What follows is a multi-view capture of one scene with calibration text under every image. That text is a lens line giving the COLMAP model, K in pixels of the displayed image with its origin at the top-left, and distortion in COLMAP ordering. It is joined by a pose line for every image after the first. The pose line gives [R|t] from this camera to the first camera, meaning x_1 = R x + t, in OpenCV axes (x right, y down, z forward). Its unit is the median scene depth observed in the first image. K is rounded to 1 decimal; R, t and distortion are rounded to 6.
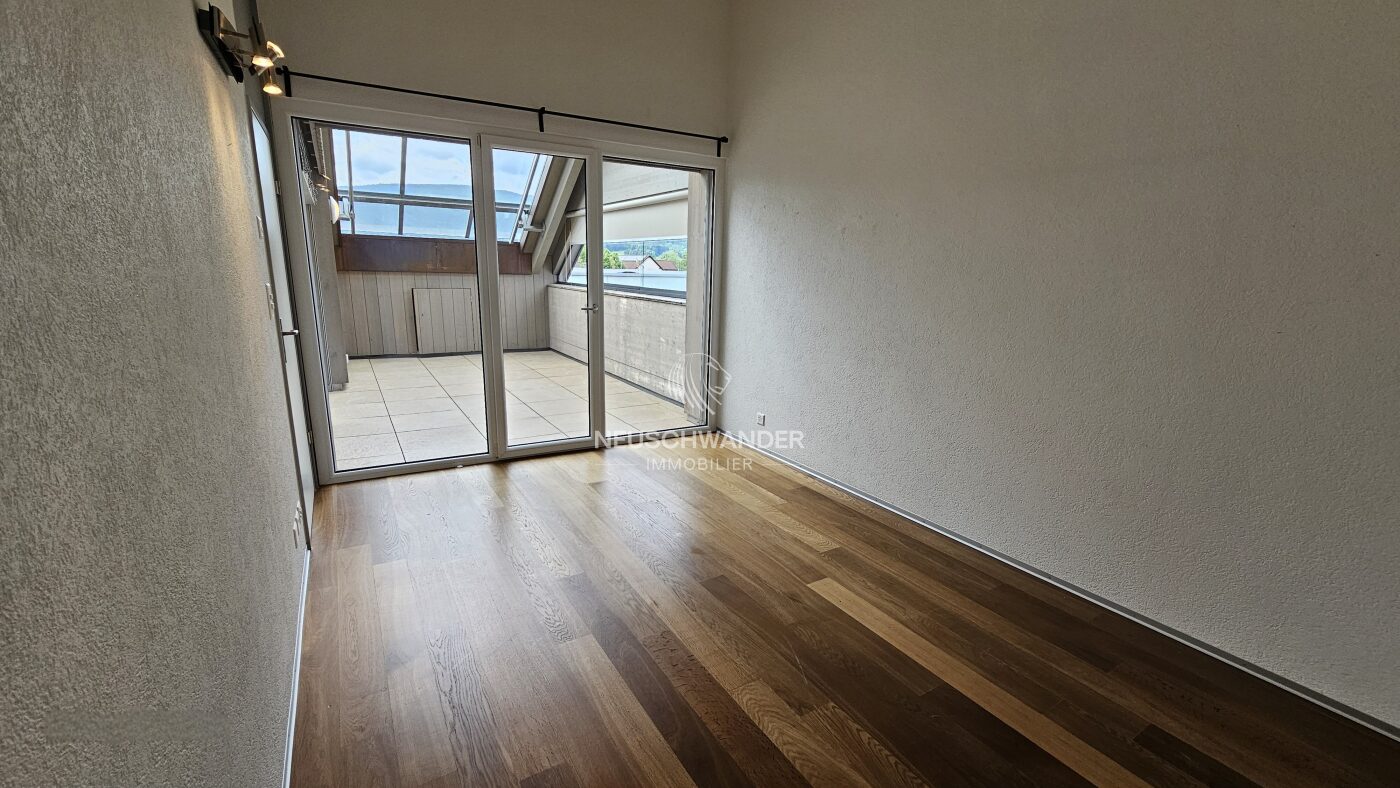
lens RADIAL K [[576.0, 0, 699.1], [0, 576.0, 394.2], [0, 0, 1]] dist [0.000645, 0.000121]
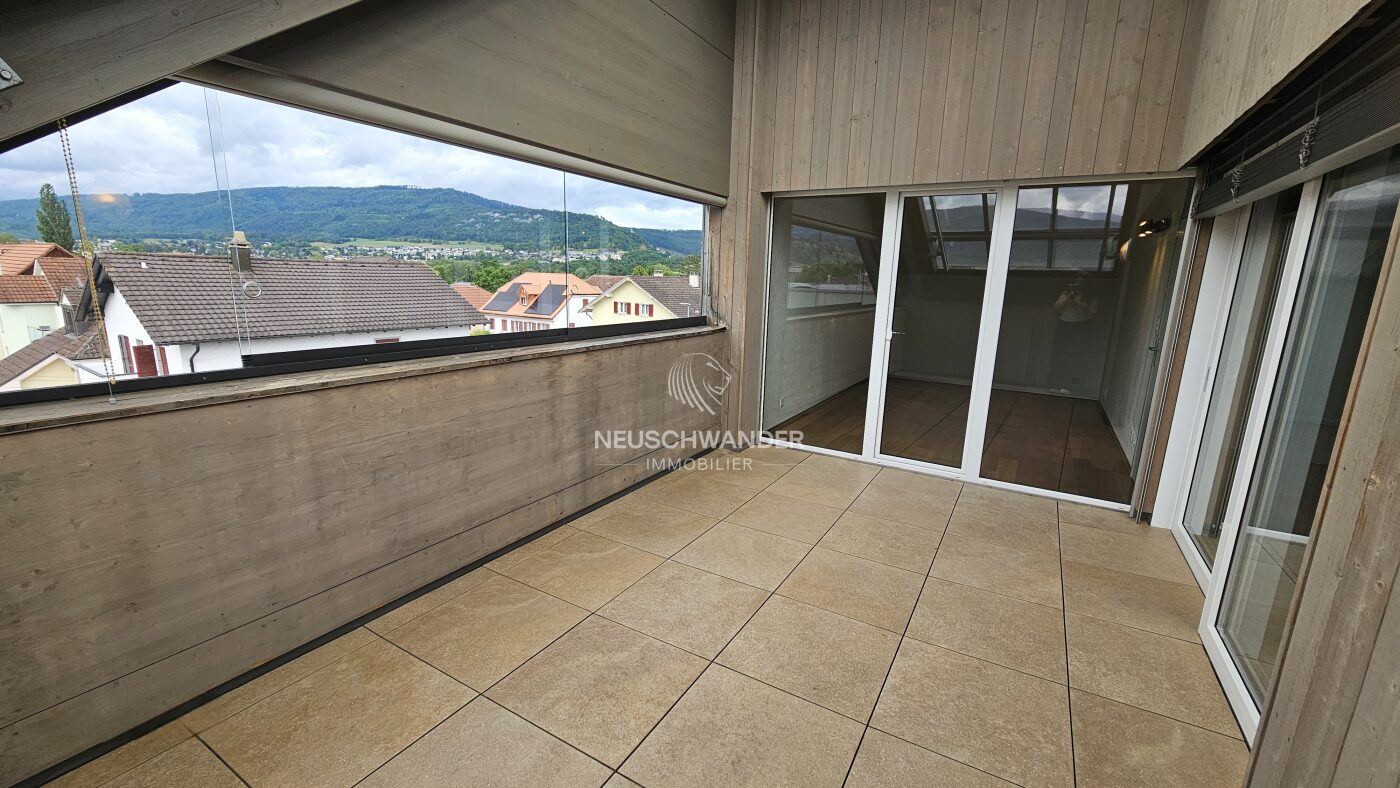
lens RADIAL K [[576.0, 0, 698.8], [0, 576.0, 398.7], [0, 0, 1]] dist [0.000645, 0.000121]
pose [[-0.472153, -0.223686, 0.852664, -0.506493], [0.149501, 0.932939, 0.327529, -0.230443], [-0.868747, 0.282118, -0.407049, 0.926537]]
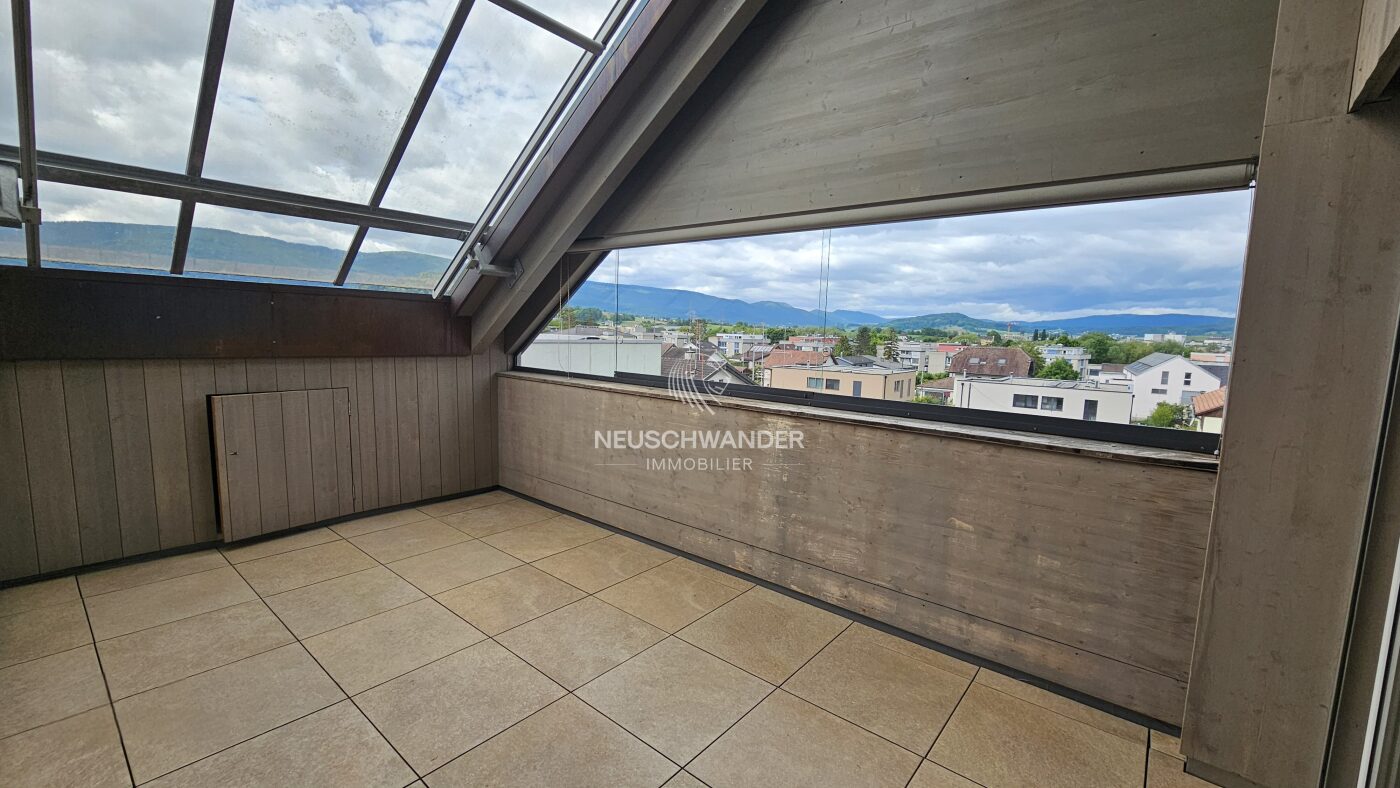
lens RADIAL K [[576.0, 0, 697.8], [0, 576.0, 400.7], [0, 0, 1]] dist [0.000645, 0.000121]
pose [[0.946952, -0.035026, 0.319461, -0.286751], [0.062617, 0.995101, -0.076507, -0.122700], [-0.315216, 0.092452, 0.944506, 0.472018]]
